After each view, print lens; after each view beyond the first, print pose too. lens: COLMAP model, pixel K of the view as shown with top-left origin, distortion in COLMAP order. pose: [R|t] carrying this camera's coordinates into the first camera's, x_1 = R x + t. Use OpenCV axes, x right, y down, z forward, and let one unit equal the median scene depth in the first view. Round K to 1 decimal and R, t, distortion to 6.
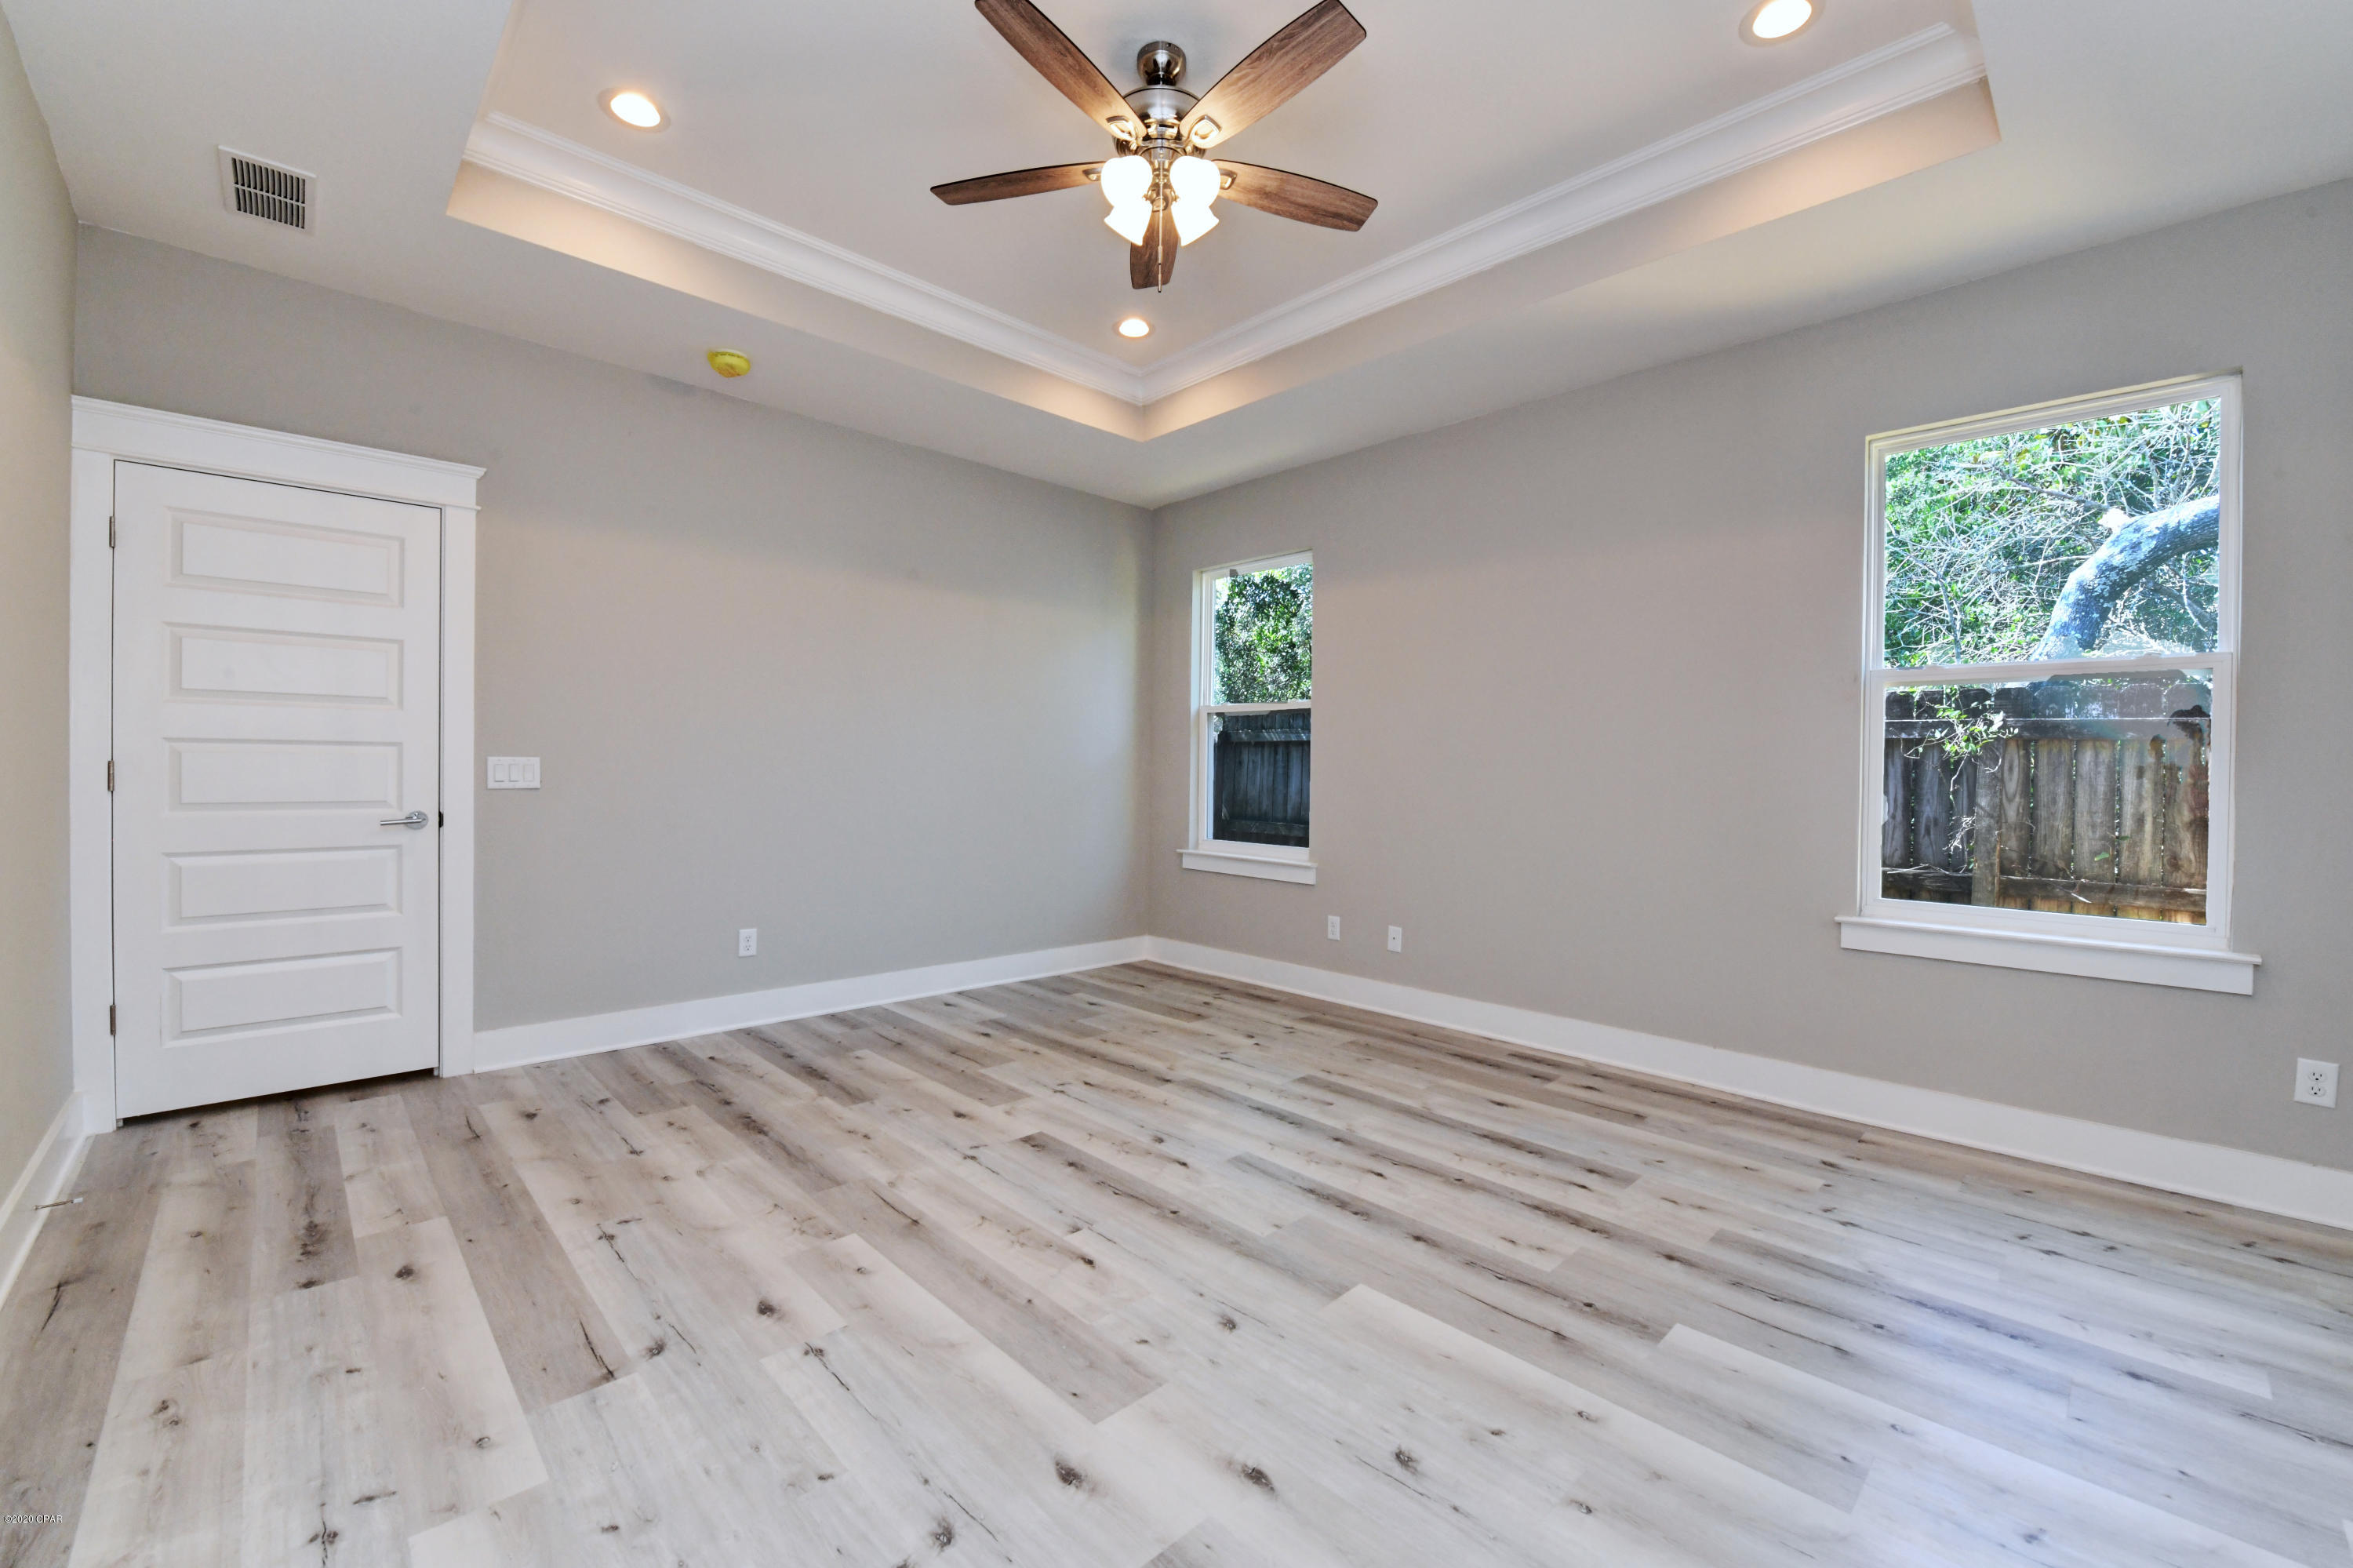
lens RADIAL K [[945.7, 0, 1176.5], [0, 945.7, 784.0], [0, 0, 1]] dist [-0.008187, -0.004654]
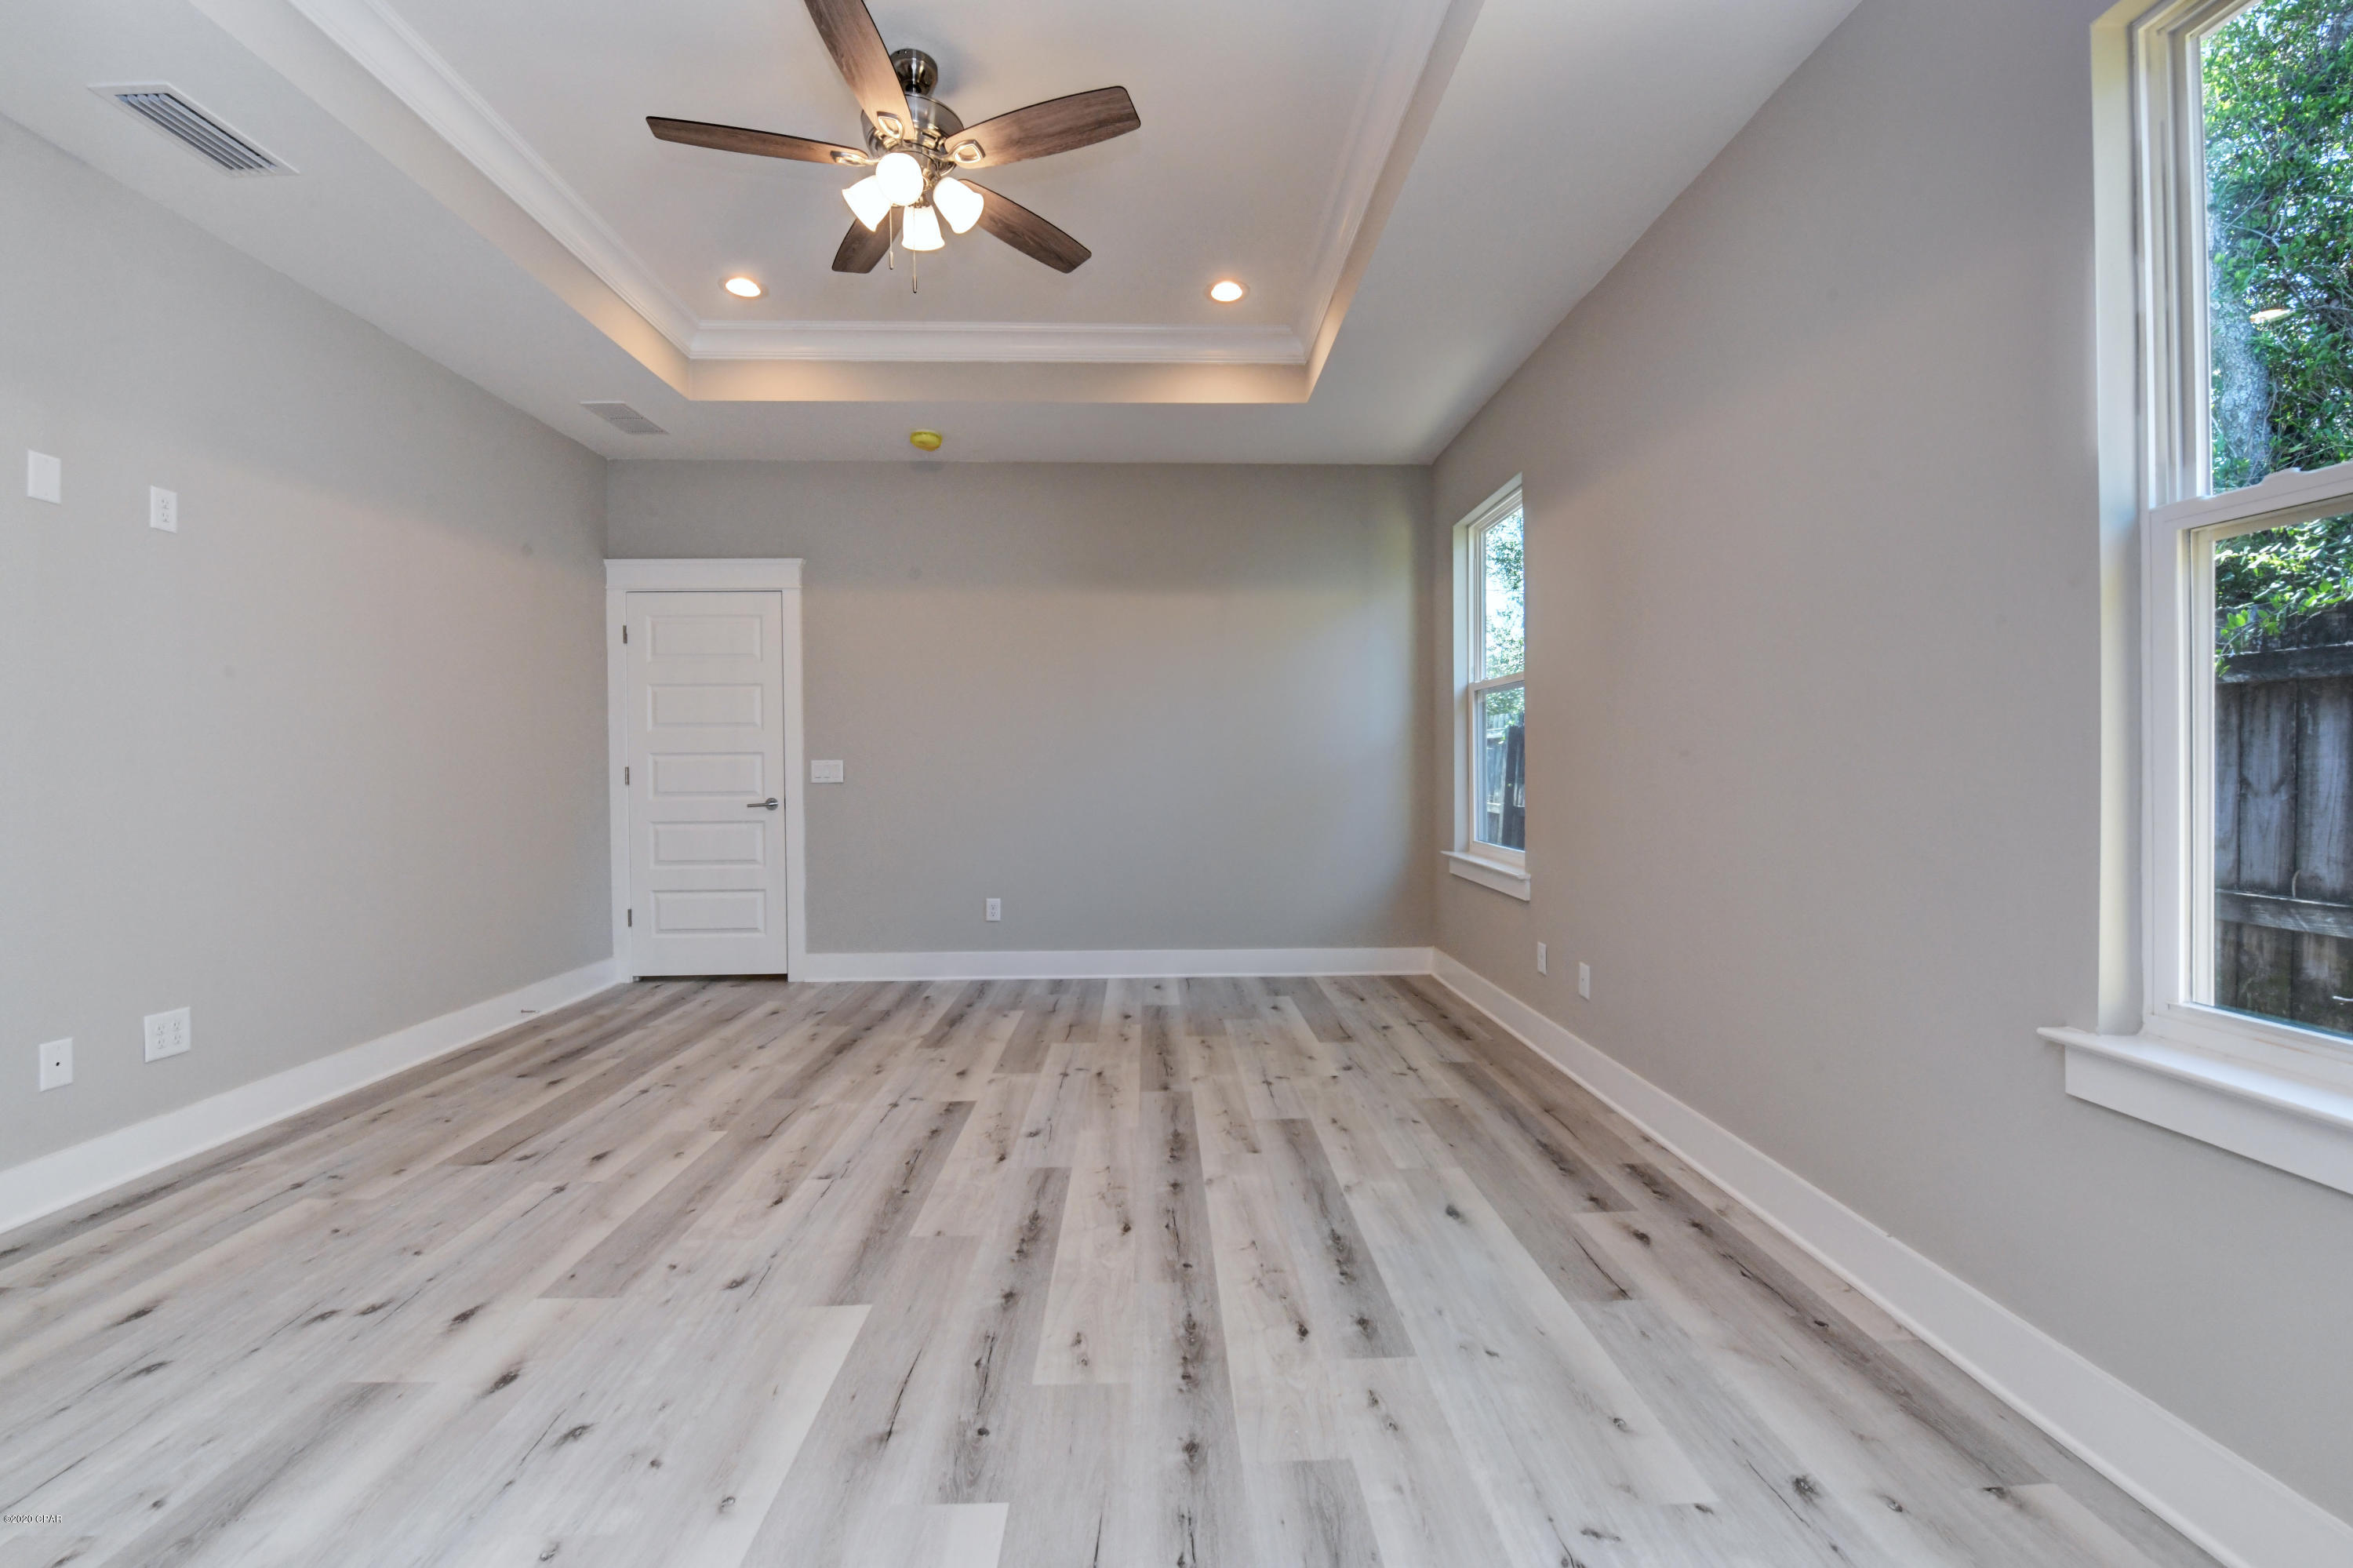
lens RADIAL K [[946.9, 0, 1183.2], [0, 946.9, 776.6], [0, 0, 1]] dist [-0.008250, -0.004633]
pose [[0.743166, -0.011435, -0.669010, 0.741222], [0.006383, 0.999930, -0.010001, 0.015844], [0.669077, 0.003162, 0.743186, 0.363820]]
